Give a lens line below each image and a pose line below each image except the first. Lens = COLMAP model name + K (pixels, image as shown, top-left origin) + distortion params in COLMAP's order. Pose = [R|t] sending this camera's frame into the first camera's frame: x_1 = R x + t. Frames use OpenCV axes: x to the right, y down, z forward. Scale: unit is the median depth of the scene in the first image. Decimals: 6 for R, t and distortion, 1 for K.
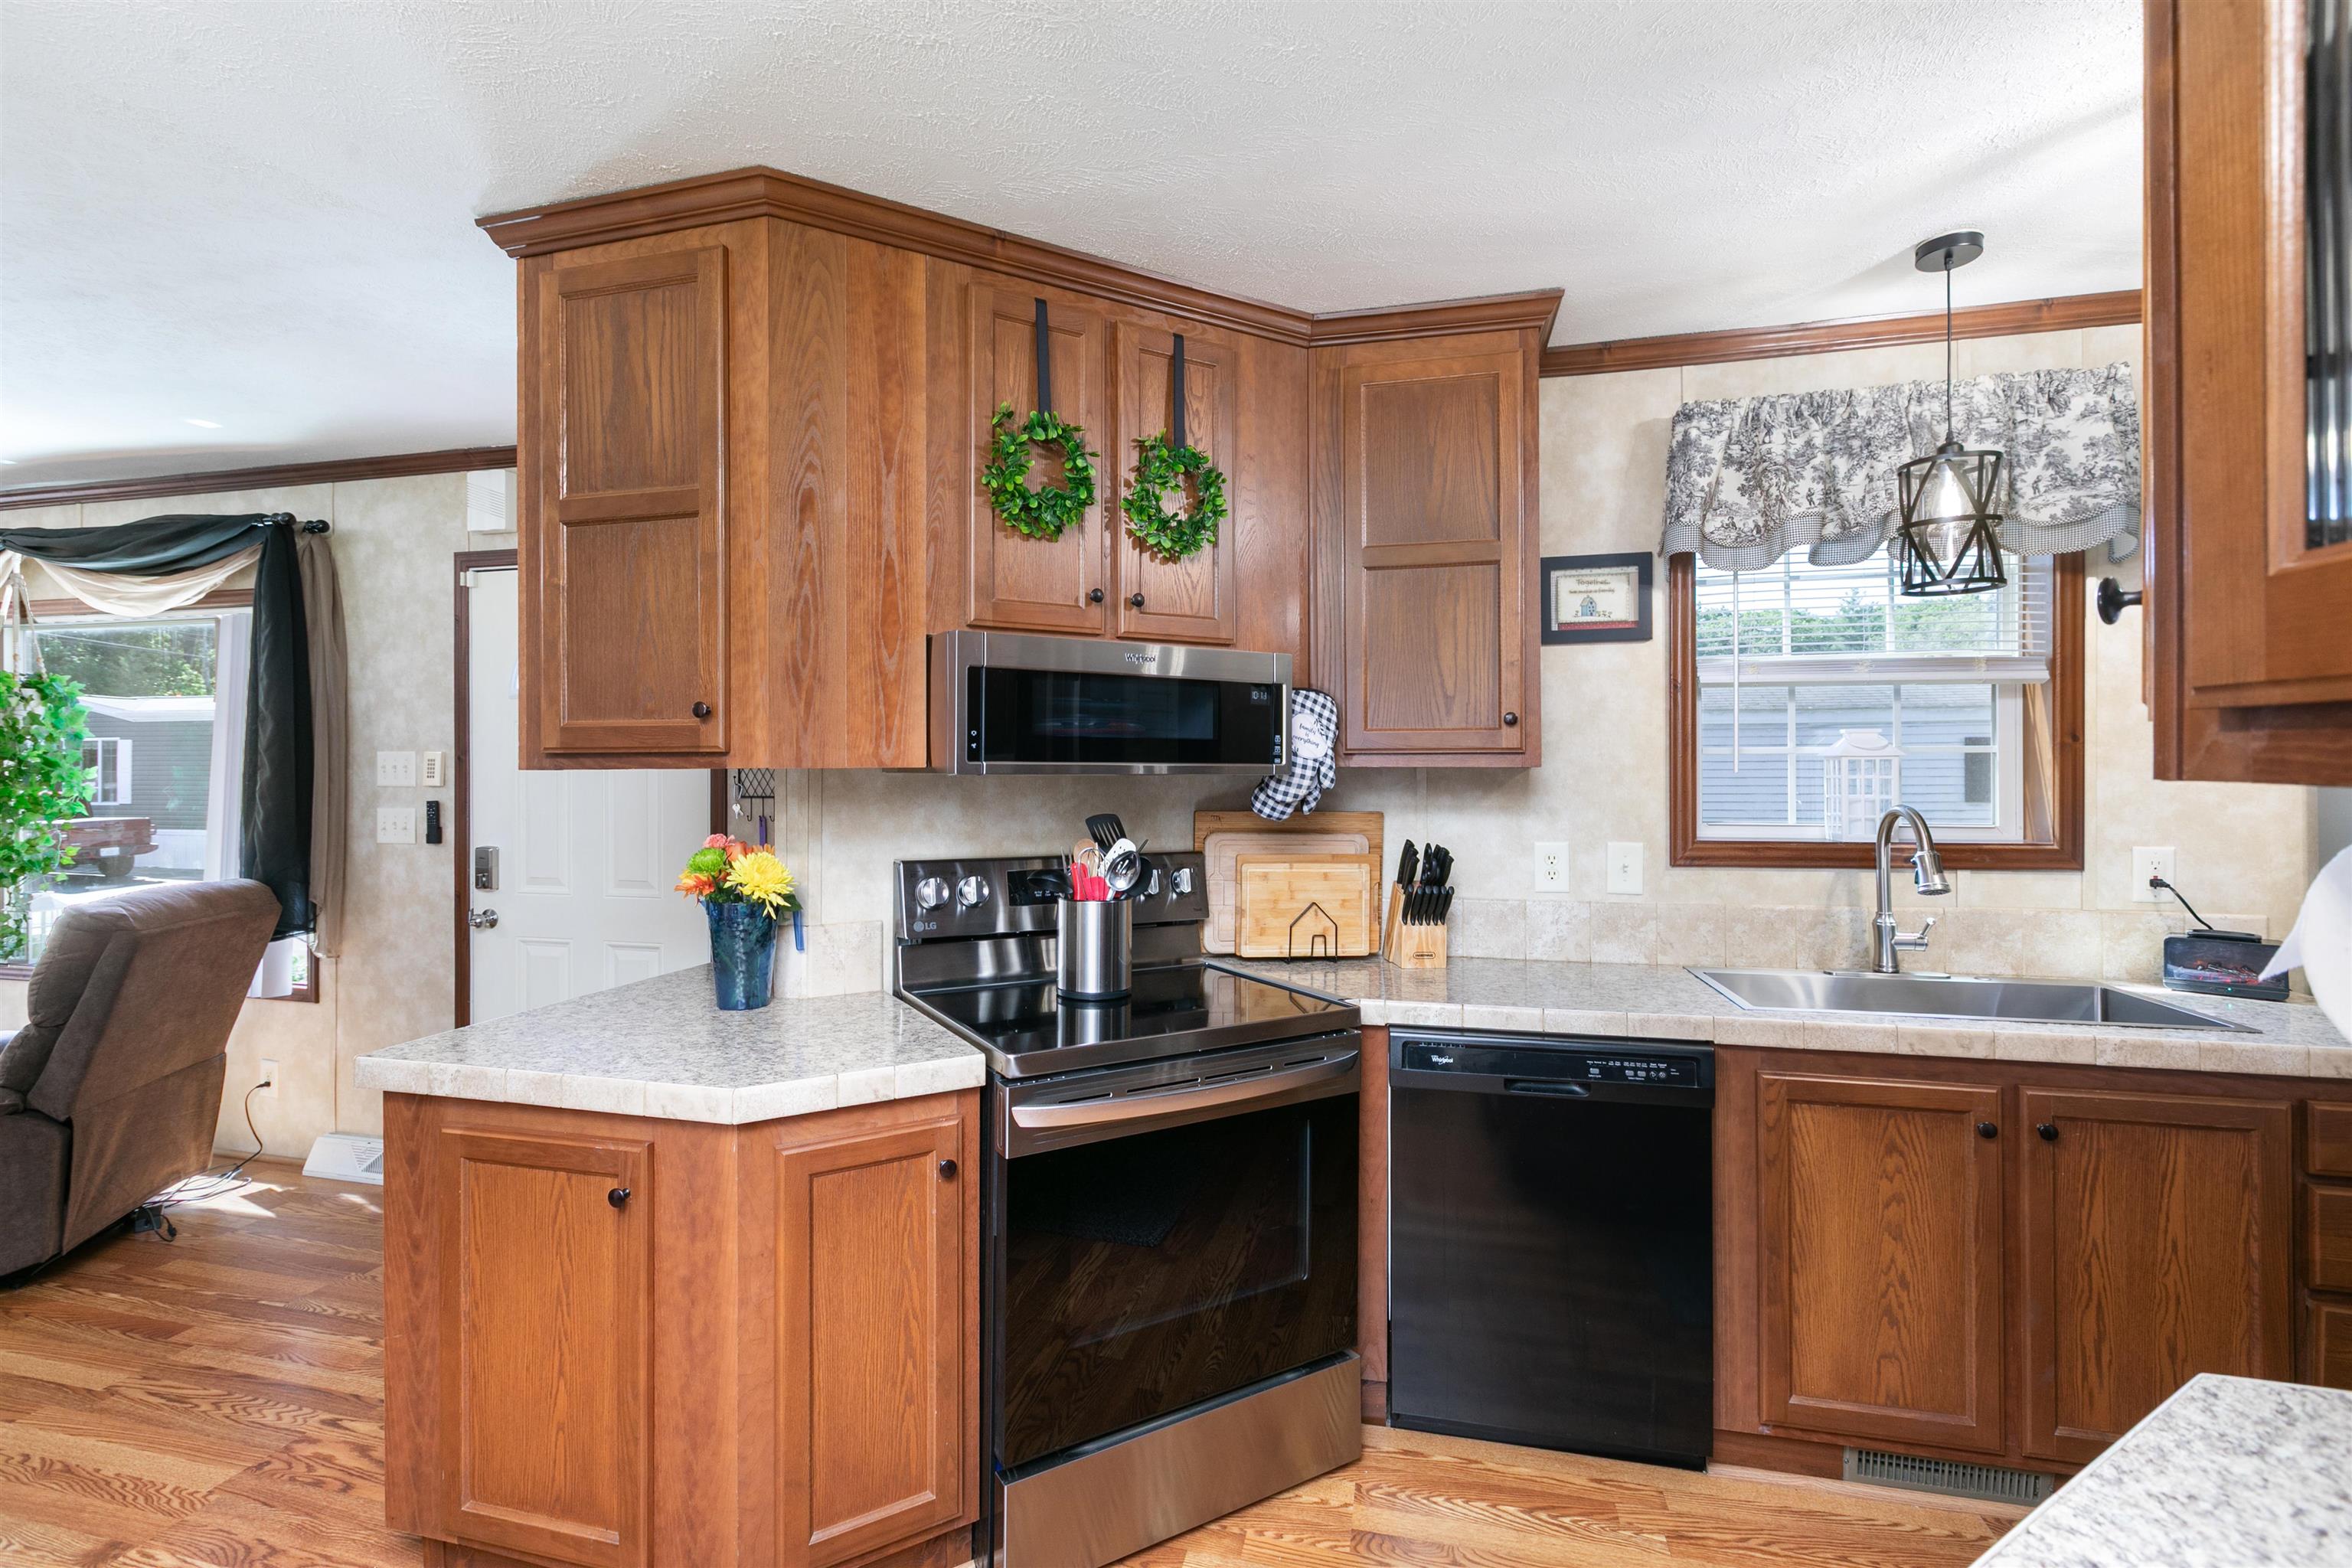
lens RADIAL K [[1054.2, 0, 1151.0], [0, 1054.2, 762.0], [0, 0, 1]] dist [0.002559, -0.001278]
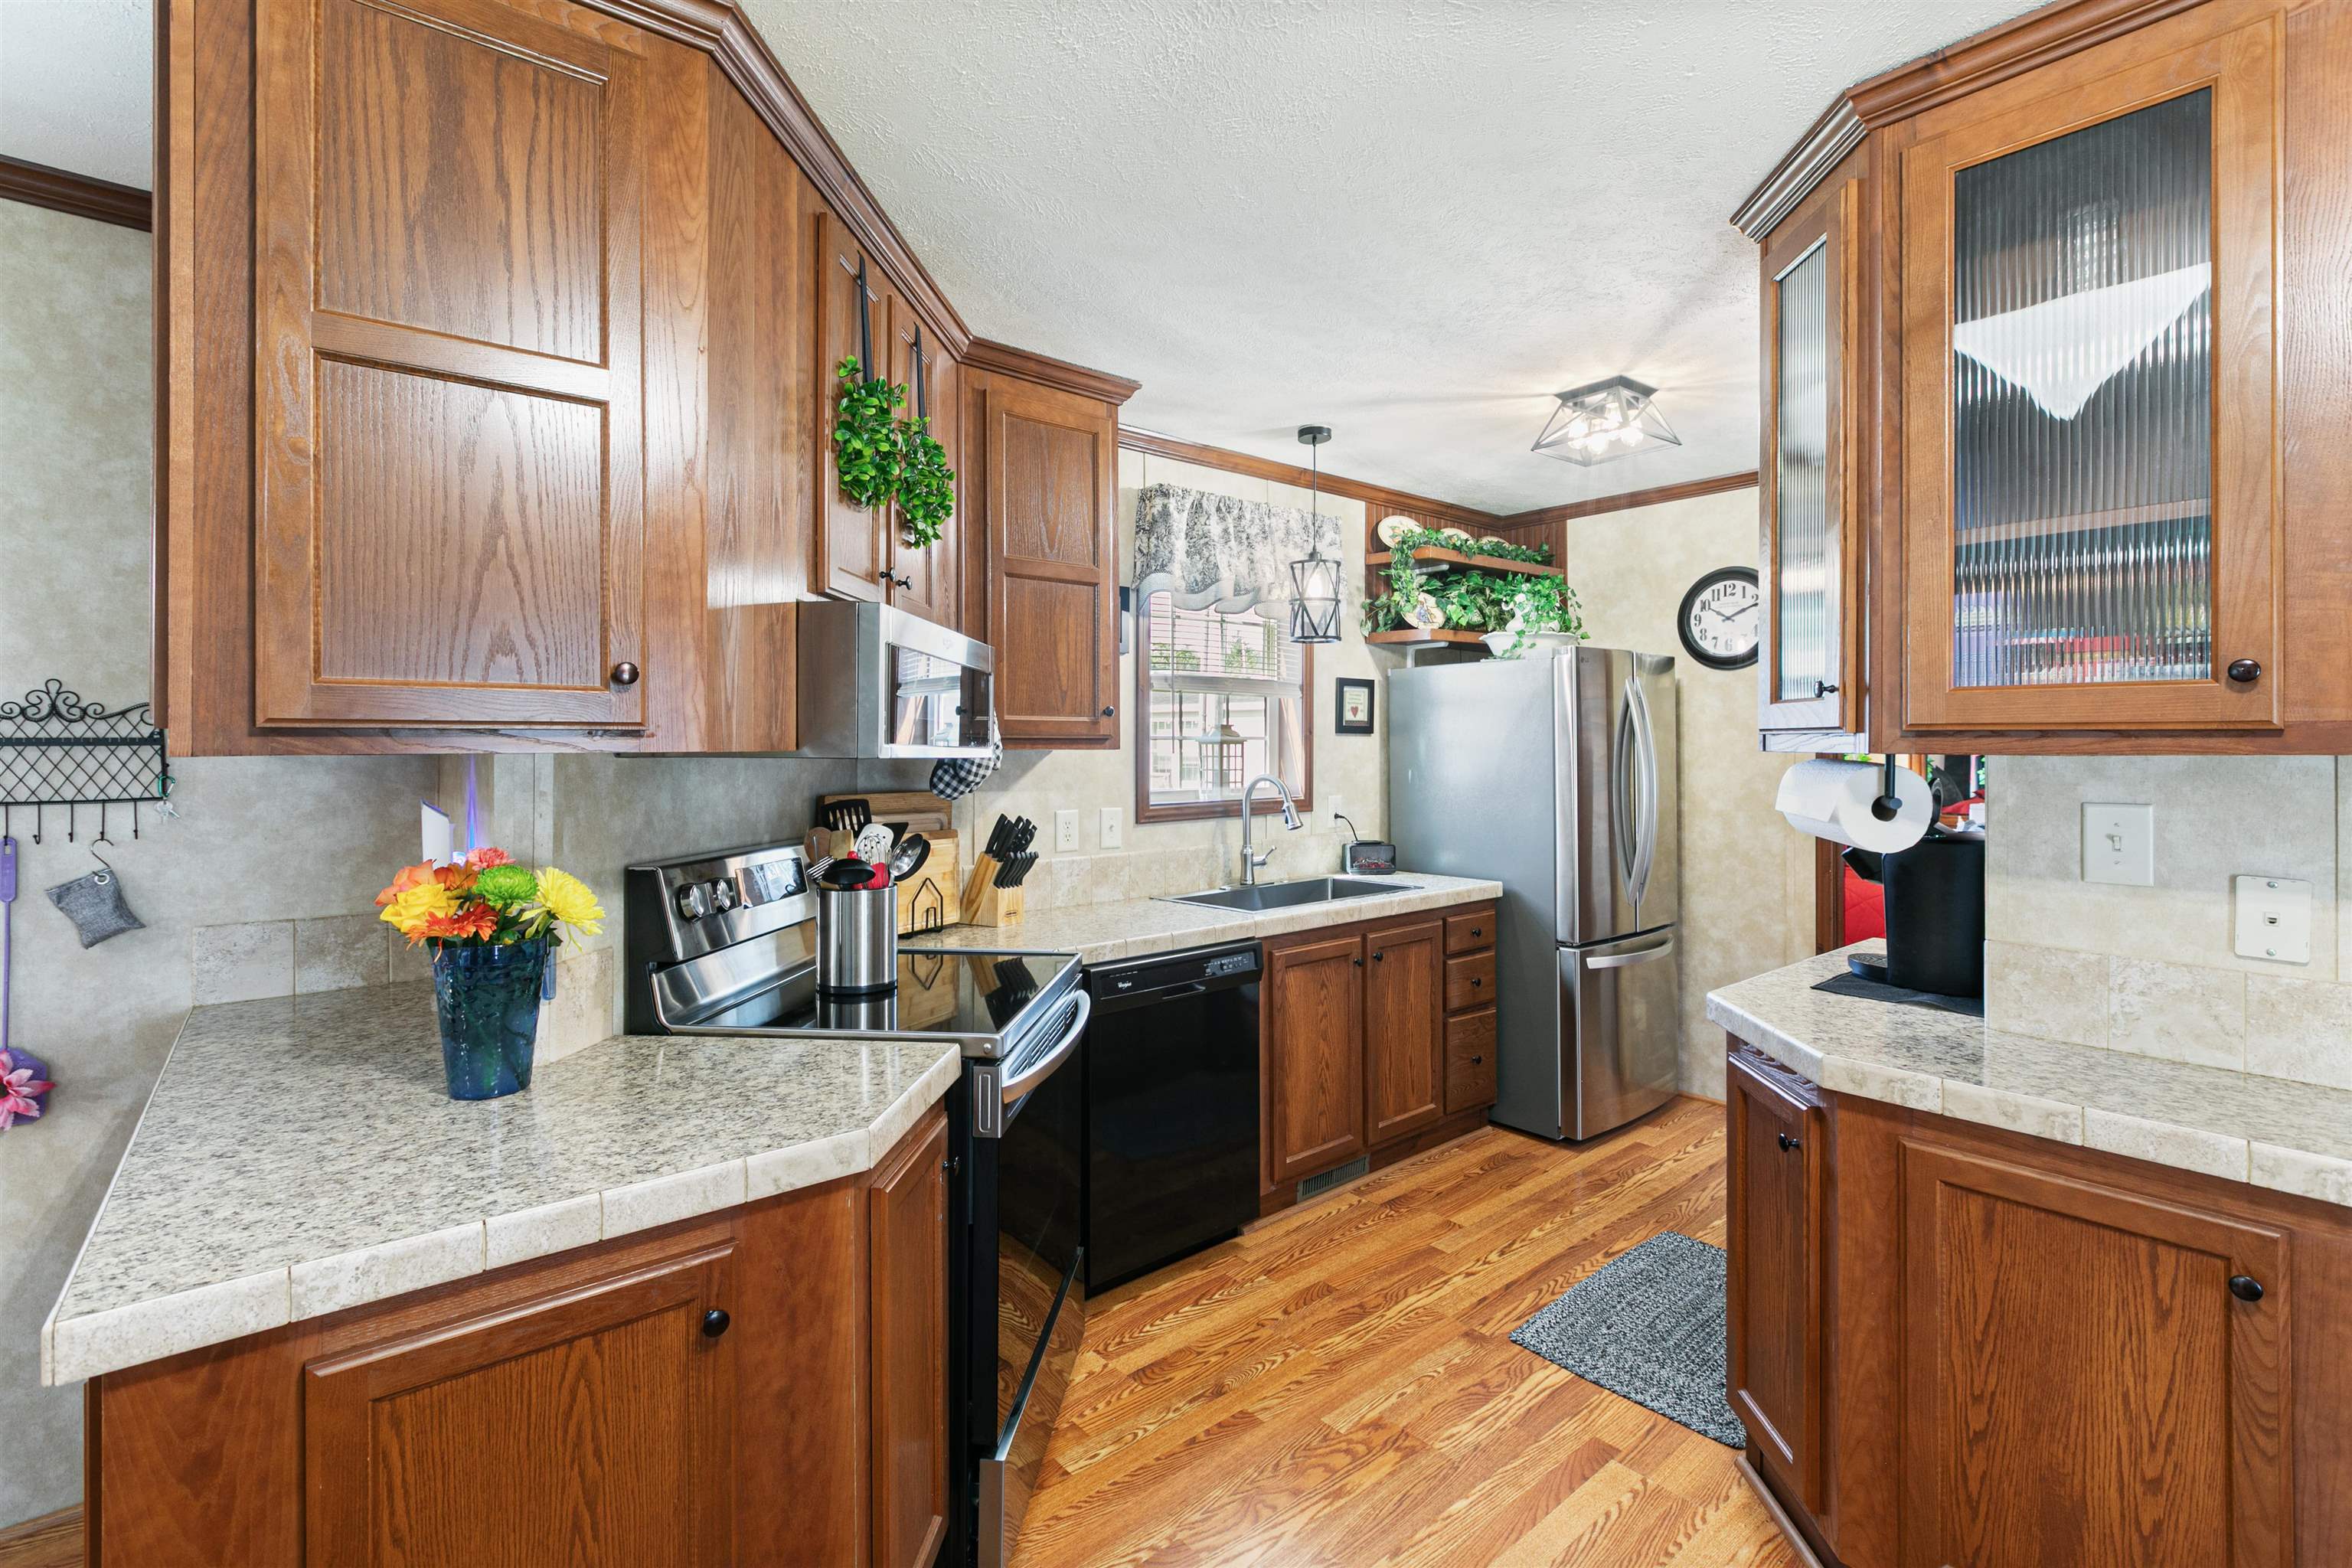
lens RADIAL K [[1054.2, 0, 1156.9], [0, 1054.2, 744.7], [0, 0, 1]] dist [0.002559, -0.001278]
pose [[0.592717, 0.003245, 0.805405, -0.619236], [-0.002982, 0.999994, -0.001834, 0.000526], [-0.805406, -0.001314, 0.592723, 0.201261]]
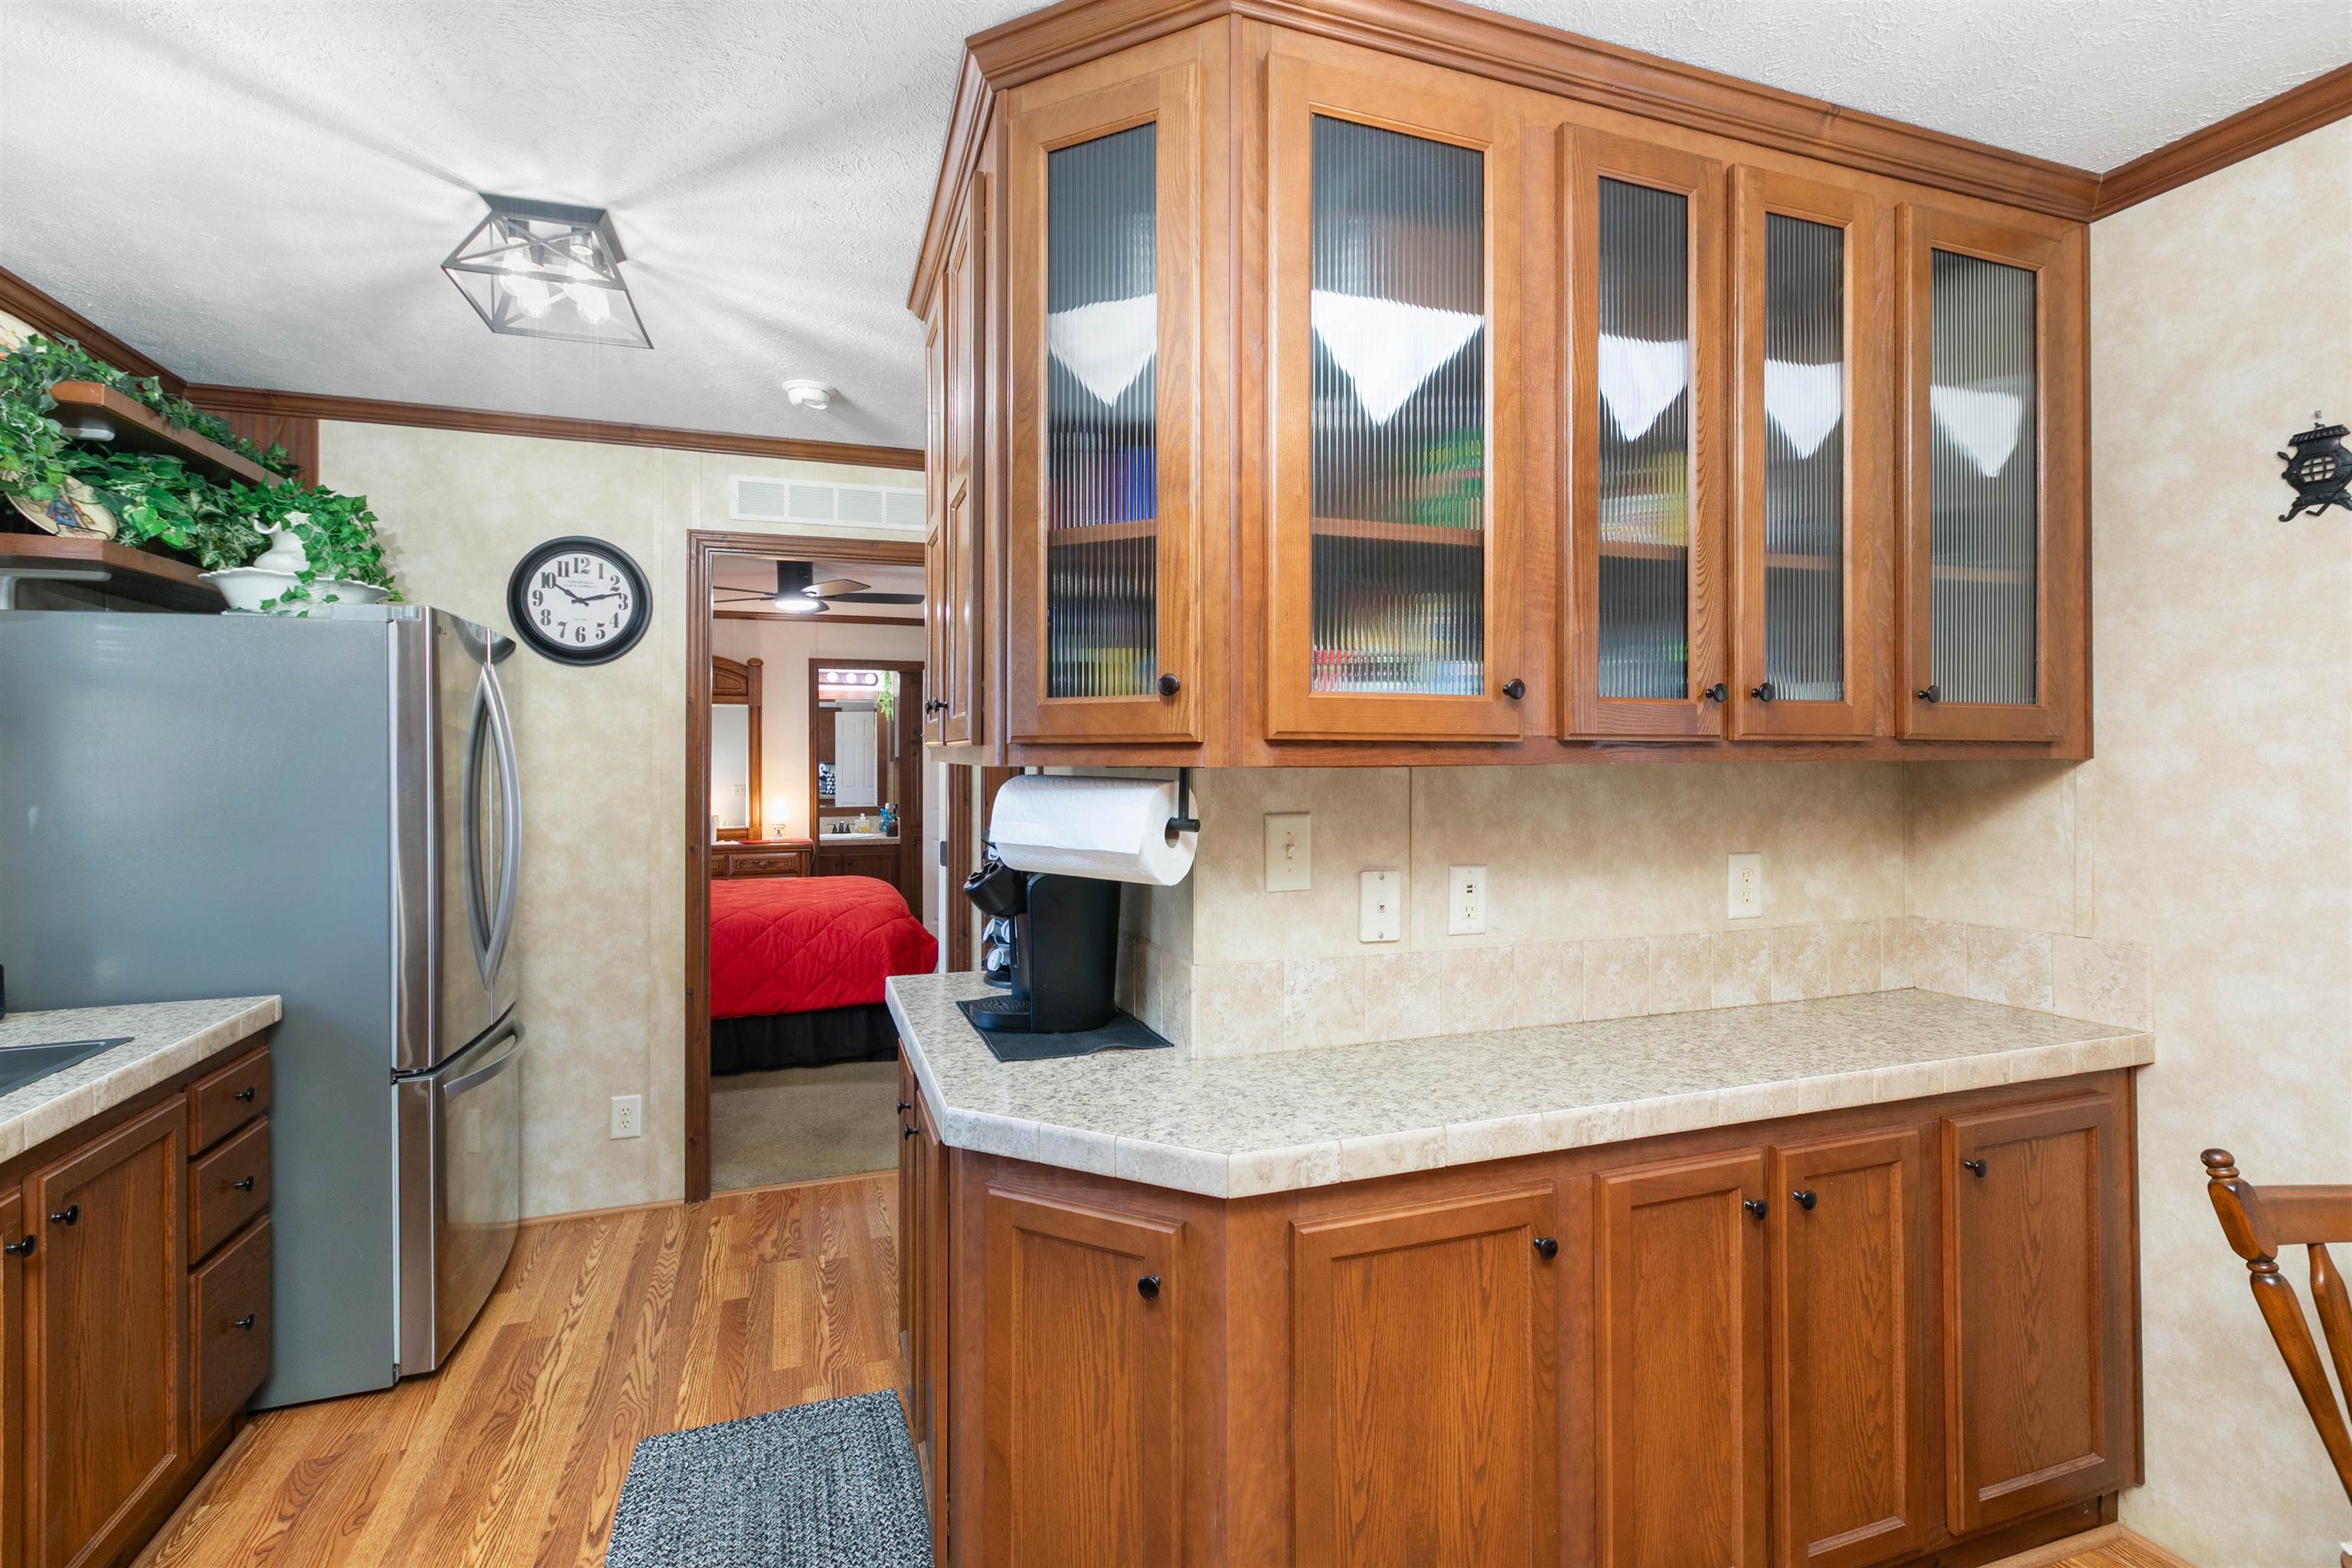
lens RADIAL K [[1054.2, 0, 1156.2], [0, 1054.2, 753.3], [0, 0, 1]] dist [0.002559, -0.001278]
pose [[-0.544683, 0.010020, 0.838582, -0.235323], [0.002899, 0.999945, -0.010065, 0.001958], [-0.838637, -0.003051, -0.544682, 0.581495]]
